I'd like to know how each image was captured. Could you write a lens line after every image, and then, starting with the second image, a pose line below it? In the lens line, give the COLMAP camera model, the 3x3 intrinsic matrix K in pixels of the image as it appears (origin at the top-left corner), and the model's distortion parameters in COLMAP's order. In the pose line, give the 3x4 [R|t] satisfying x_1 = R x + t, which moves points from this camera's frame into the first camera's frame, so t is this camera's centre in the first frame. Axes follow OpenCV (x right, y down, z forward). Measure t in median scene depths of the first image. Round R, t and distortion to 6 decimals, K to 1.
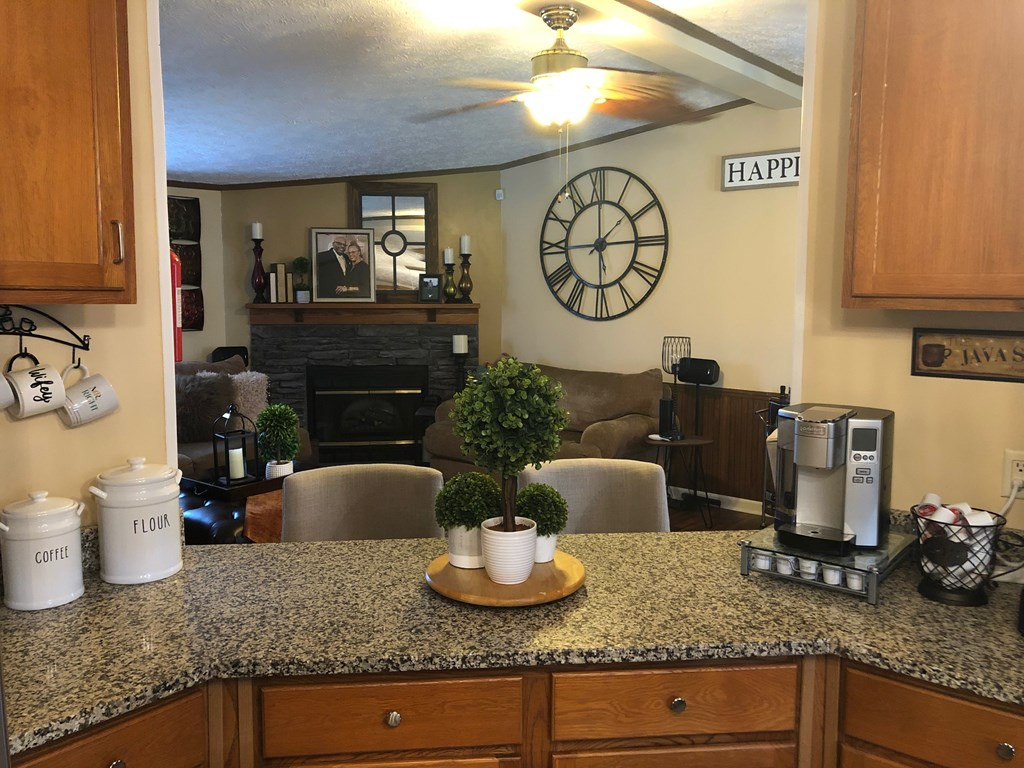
lens RADIAL K [[832.3, 0, 511.0], [0, 832.3, 382.0], [0, 0, 1]] dist [0.034498, -0.075857]
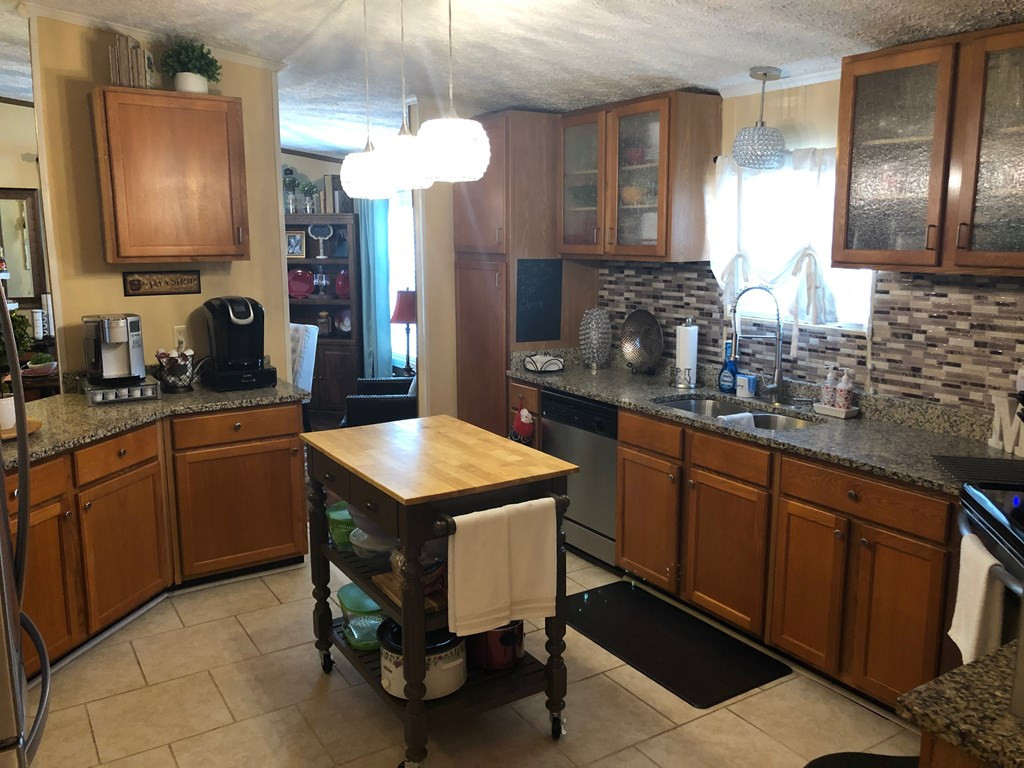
lens RADIAL K [[832.3, 0, 510.0], [0, 832.3, 379.3], [0, 0, 1]] dist [0.034498, -0.075857]
pose [[0.301942, -0.162320, 0.939406, -1.252979], [0.113664, 0.984499, 0.133578, 0.027435], [-0.946526, 0.066444, 0.315711, -0.521697]]
